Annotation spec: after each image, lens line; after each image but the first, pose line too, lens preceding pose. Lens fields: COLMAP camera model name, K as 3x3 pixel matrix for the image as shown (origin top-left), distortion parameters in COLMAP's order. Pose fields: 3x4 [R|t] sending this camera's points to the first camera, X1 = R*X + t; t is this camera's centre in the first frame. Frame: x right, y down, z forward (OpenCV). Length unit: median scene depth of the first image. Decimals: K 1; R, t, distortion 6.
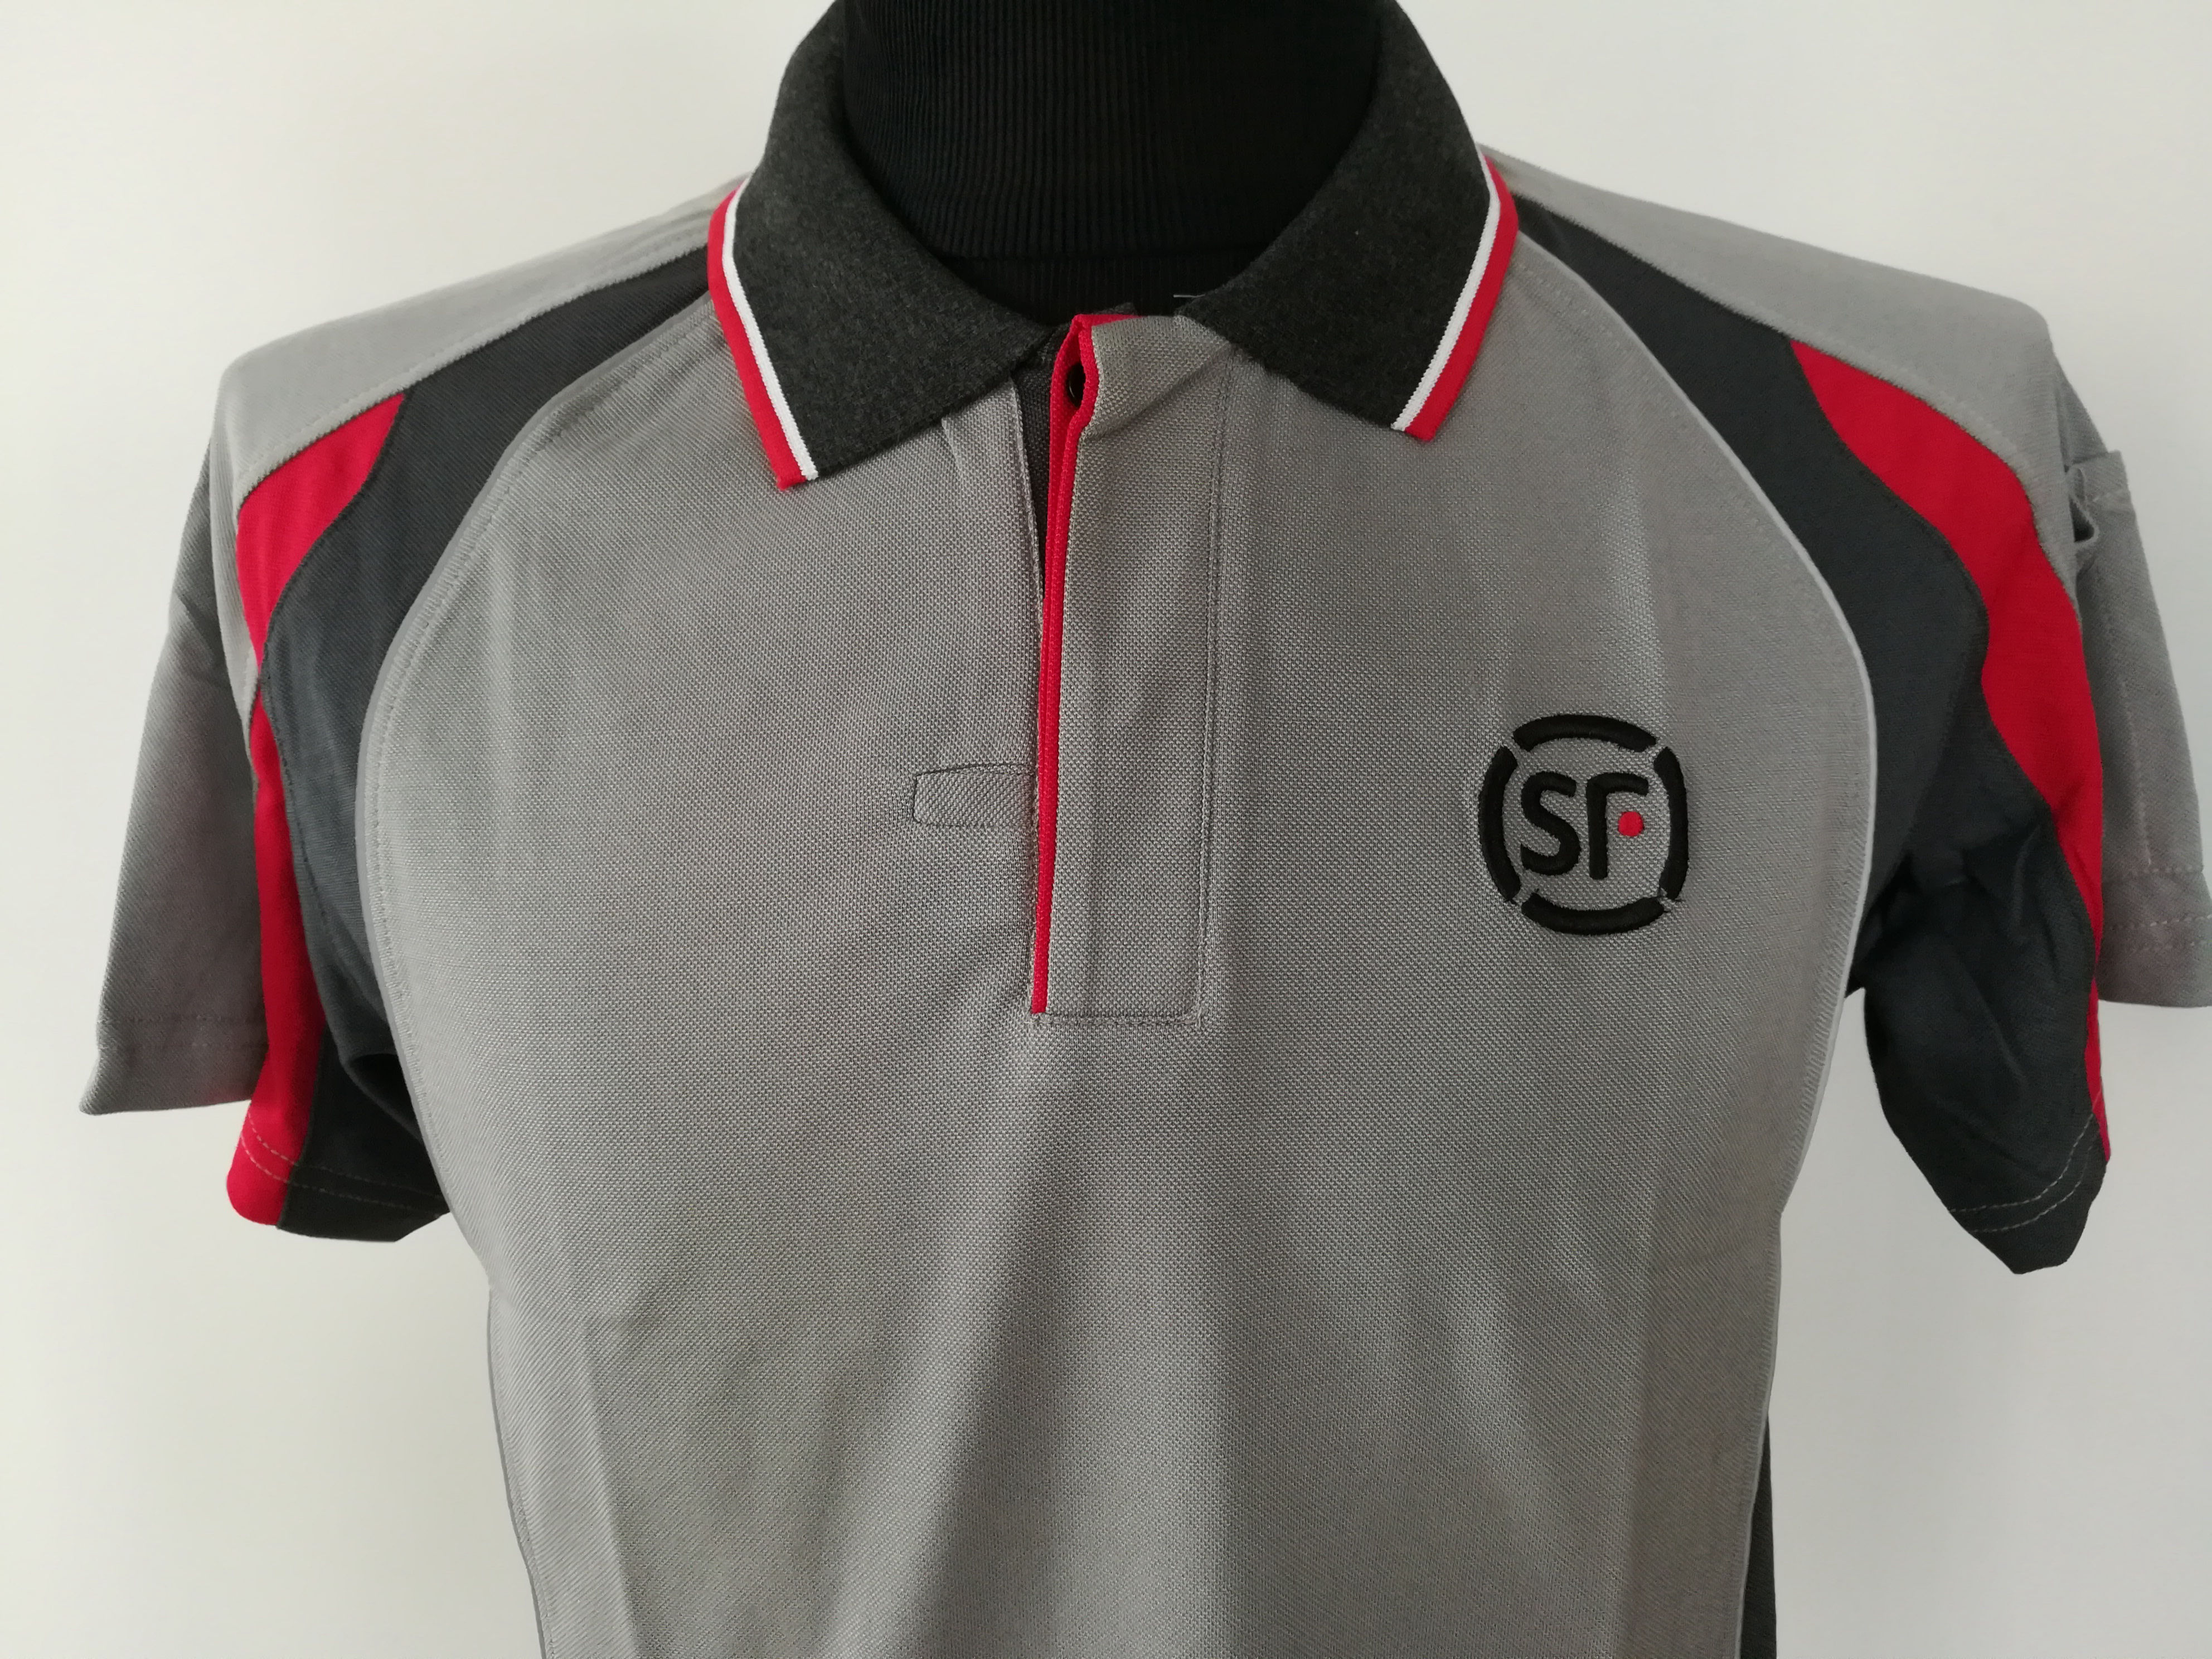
lens RADIAL K [[1657.4, 0, 1106.0], [0, 1657.4, 829.5], [0, 0, 1]] dist [0.109954, -0.162862]
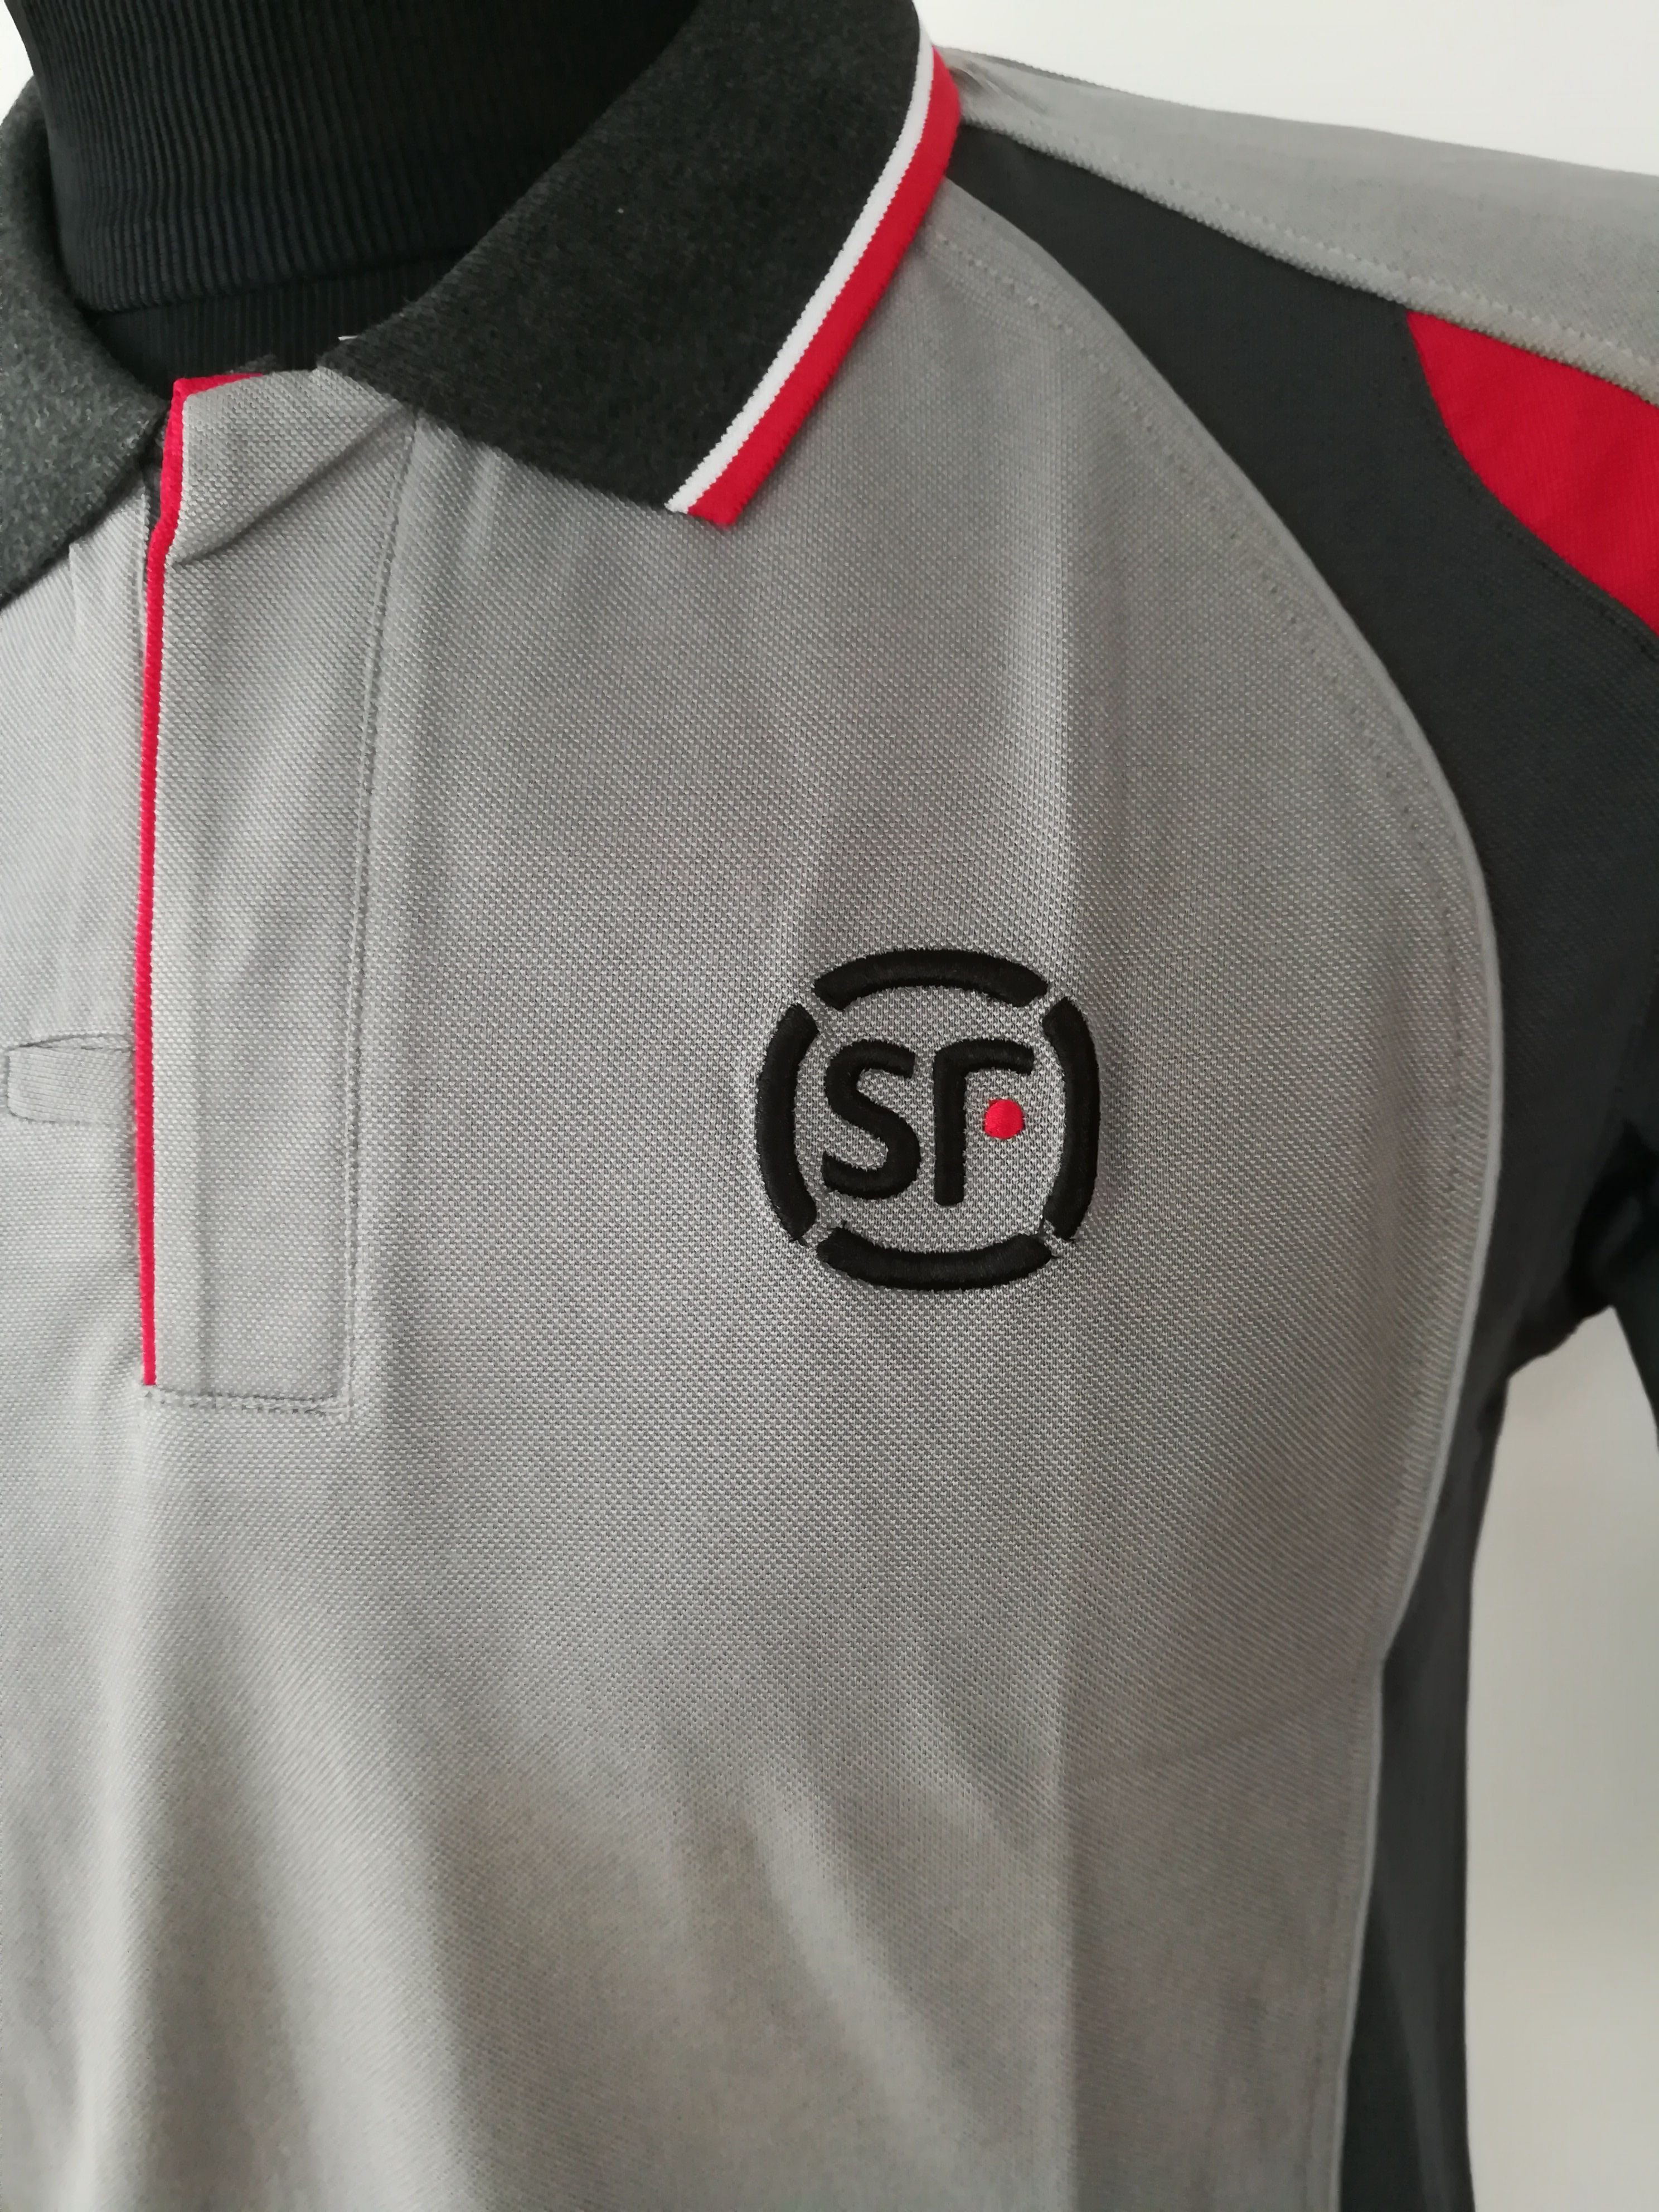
lens RADIAL K [[1657.4, 0, 830.7], [0, 1657.4, 1078.9], [0, 0, 1]] dist [0.109954, -0.162862]
pose [[0.968544, 0.002571, -0.248828, 0.408344], [0.018793, 0.996335, 0.083447, -0.073388], [0.248130, -0.085498, 0.964946, 0.368393]]
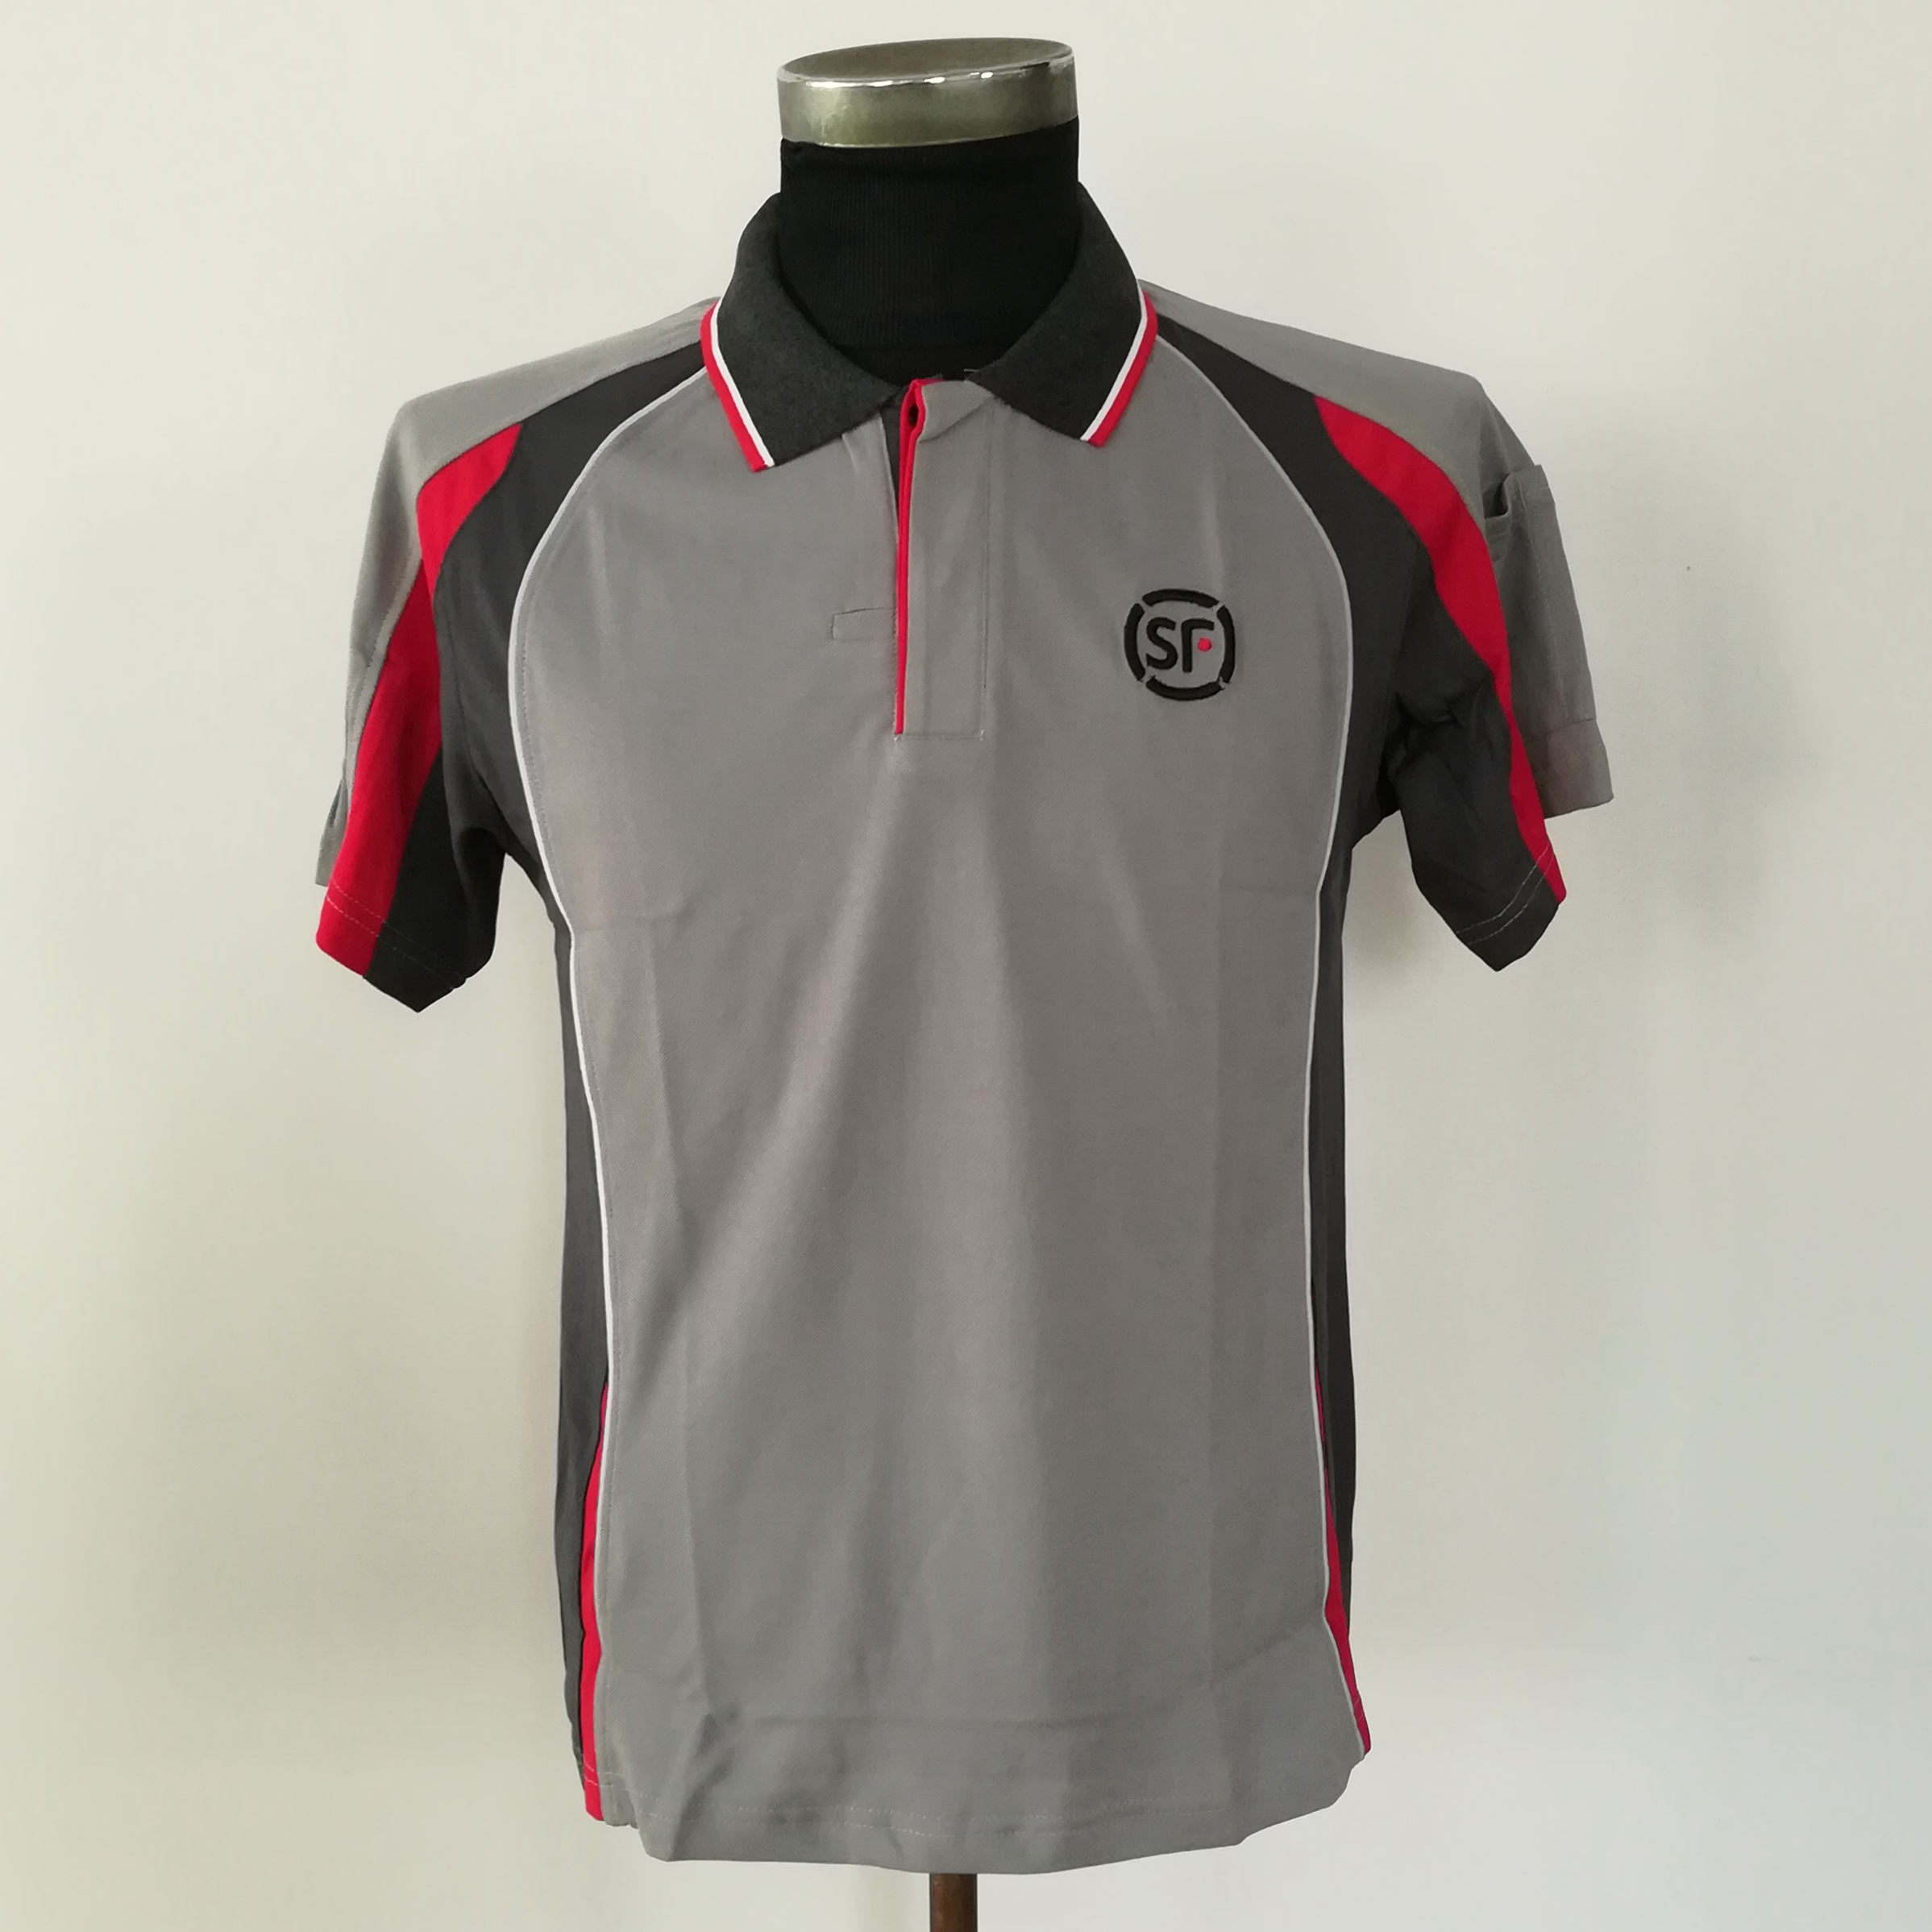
lens RADIAL K [[2784.8, 0, 1006.3], [0, 2784.8, 971.3], [0, 0, 1]] dist [0.671560, -3.936539]
pose [[0.998885, -0.006711, 0.046736, -0.068352], [0.011195, 0.995285, -0.096345, 0.681254], [-0.045869, 0.096760, 0.994250, -2.178760]]
